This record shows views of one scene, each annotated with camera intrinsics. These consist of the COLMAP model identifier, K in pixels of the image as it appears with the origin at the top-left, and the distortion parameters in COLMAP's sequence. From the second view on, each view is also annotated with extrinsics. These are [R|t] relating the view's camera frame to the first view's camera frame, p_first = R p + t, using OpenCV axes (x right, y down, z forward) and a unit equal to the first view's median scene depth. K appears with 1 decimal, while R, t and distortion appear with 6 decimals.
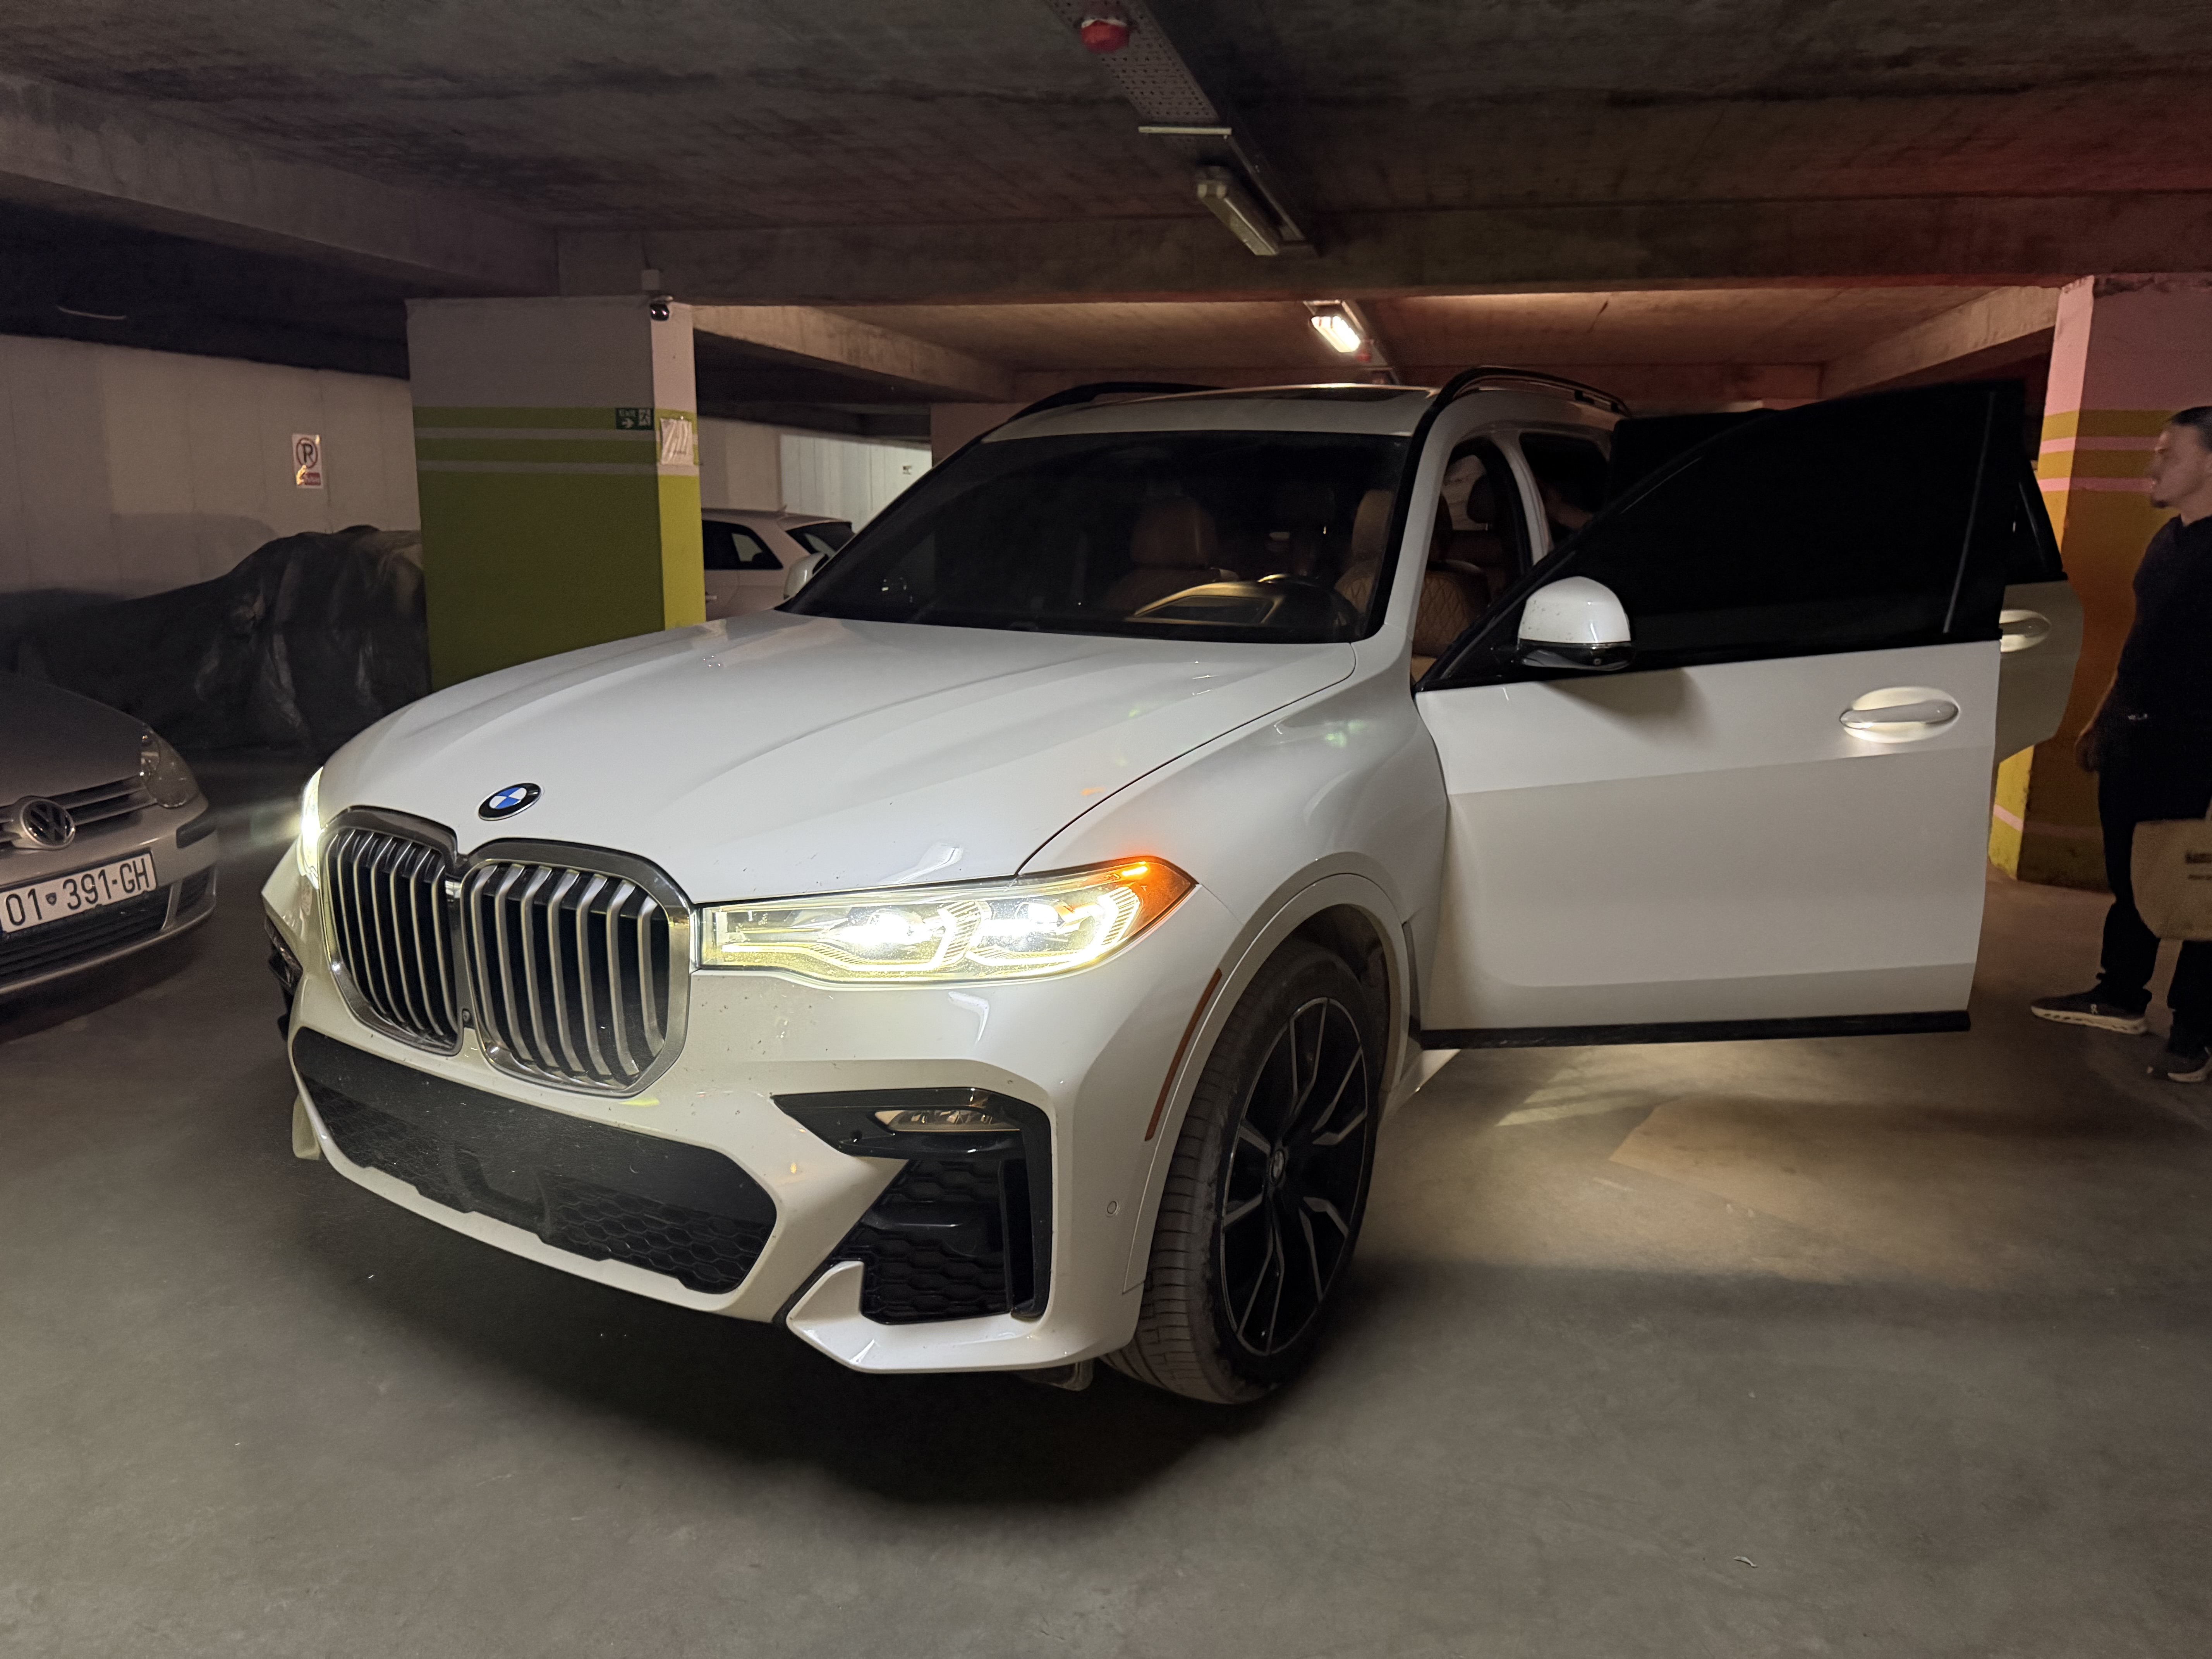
lens RADIAL K [[1575.4, 0, 1106.0], [0, 1575.4, 829.5], [0, 0, 1]] dist [0.028348, -0.023264]
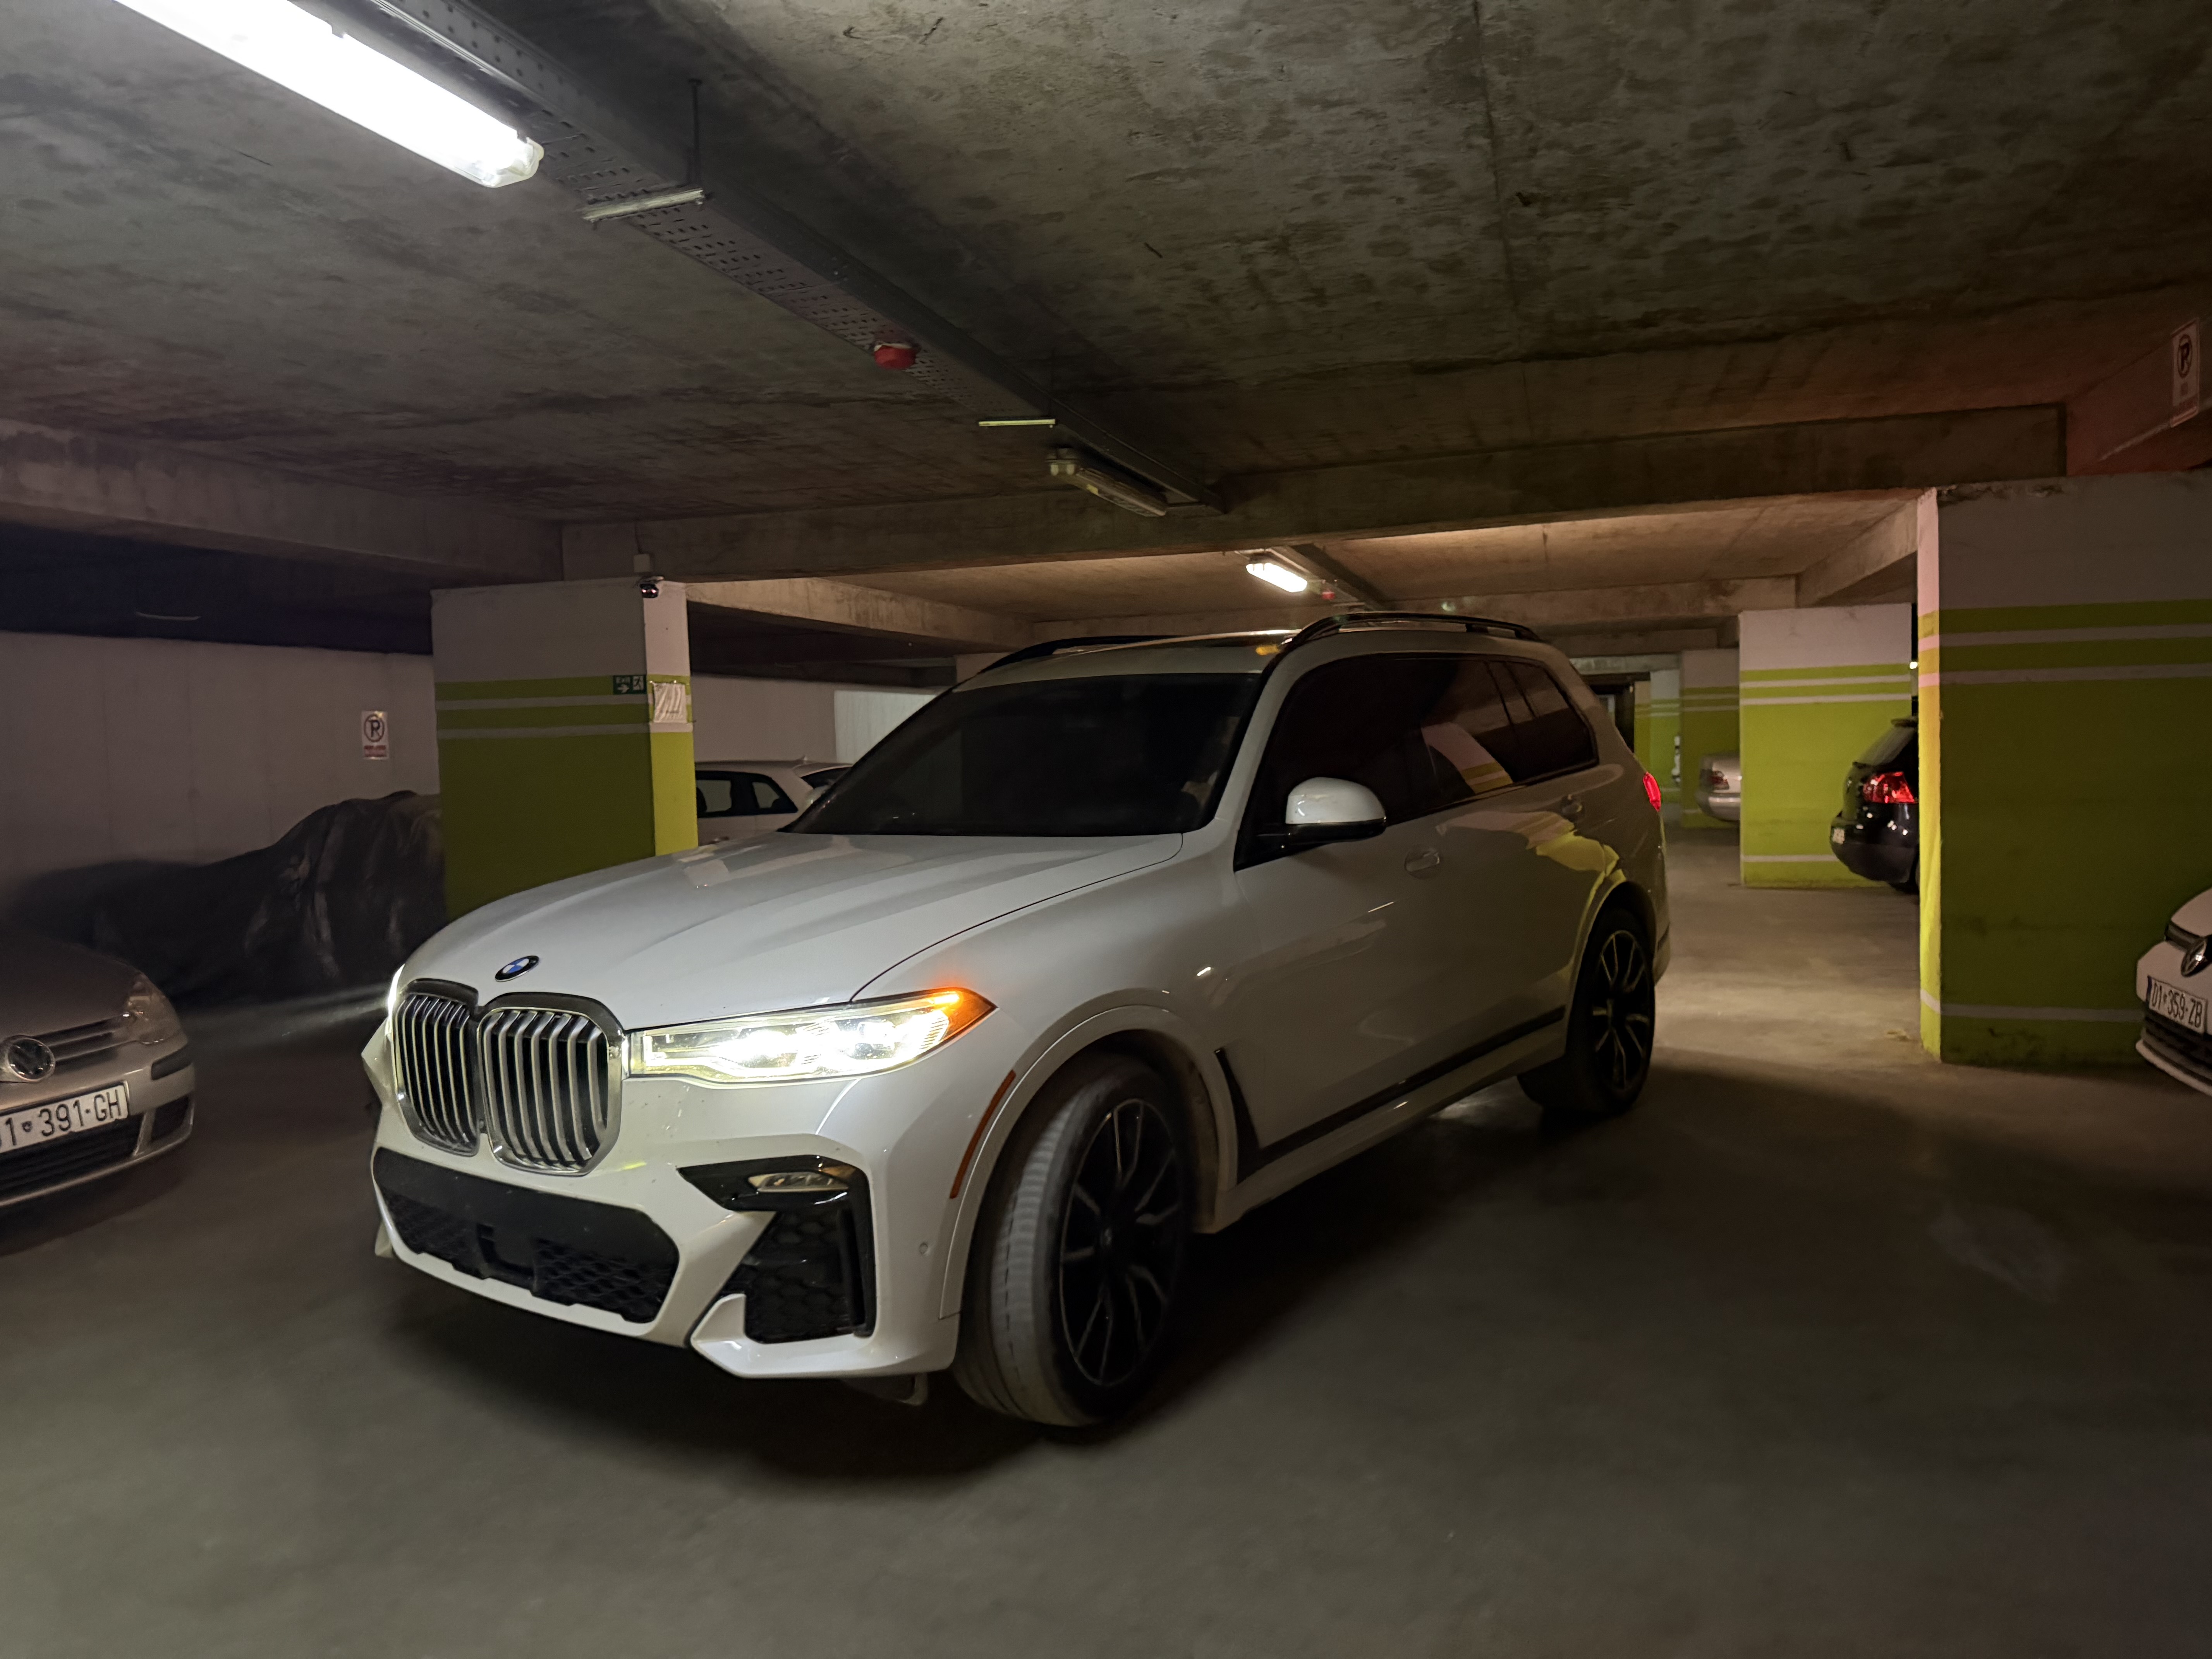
lens RADIAL K [[1558.4, 0, 1106.0], [0, 1558.4, 829.5], [0, 0, 1]] dist [0.105243, -0.132327]
pose [[0.997055, -0.042981, -0.063514, 0.109160], [0.033162, 0.988391, -0.148271, 0.016899], [0.069149, 0.145728, 0.986905, -0.055150]]
